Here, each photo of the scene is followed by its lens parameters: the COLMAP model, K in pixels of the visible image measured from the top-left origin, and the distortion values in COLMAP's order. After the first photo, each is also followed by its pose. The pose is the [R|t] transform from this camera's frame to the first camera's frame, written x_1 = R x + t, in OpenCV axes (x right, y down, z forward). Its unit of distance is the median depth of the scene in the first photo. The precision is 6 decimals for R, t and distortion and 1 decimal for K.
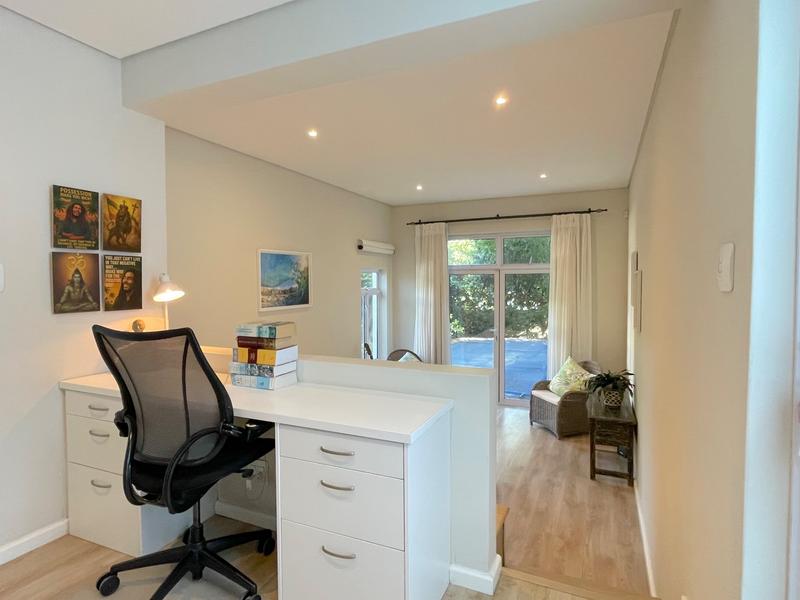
lens RADIAL K [[447.0, 0, 398.6], [0, 447.0, 295.2], [0, 0, 1]] dist [-0.003406, -0.000021]
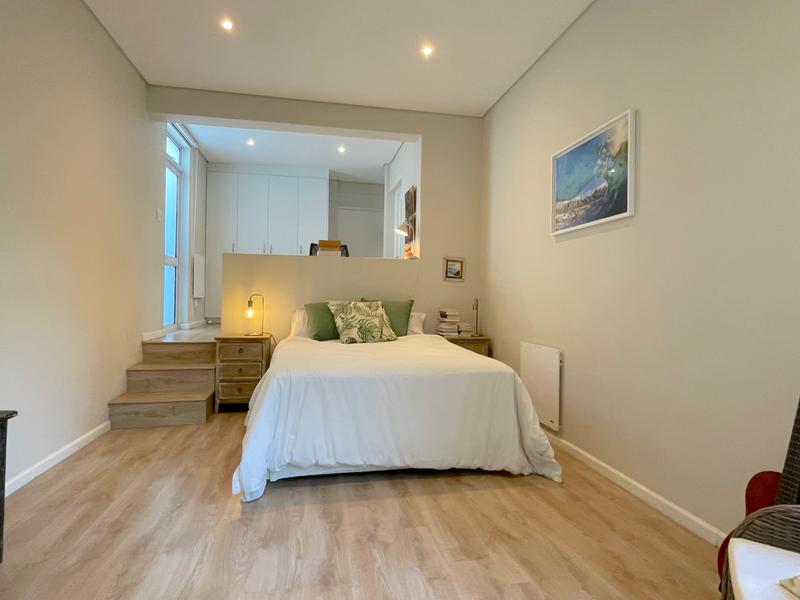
lens RADIAL K [[447.0, 0, 398.6], [0, 447.0, 295.2], [0, 0, 1]] dist [-0.003406, -0.000021]
pose [[-0.814458, -0.011631, -0.580106, 0.334678], [-0.034034, 0.999035, 0.027753, 0.120249], [0.579224, 0.042347, -0.814068, 1.402393]]
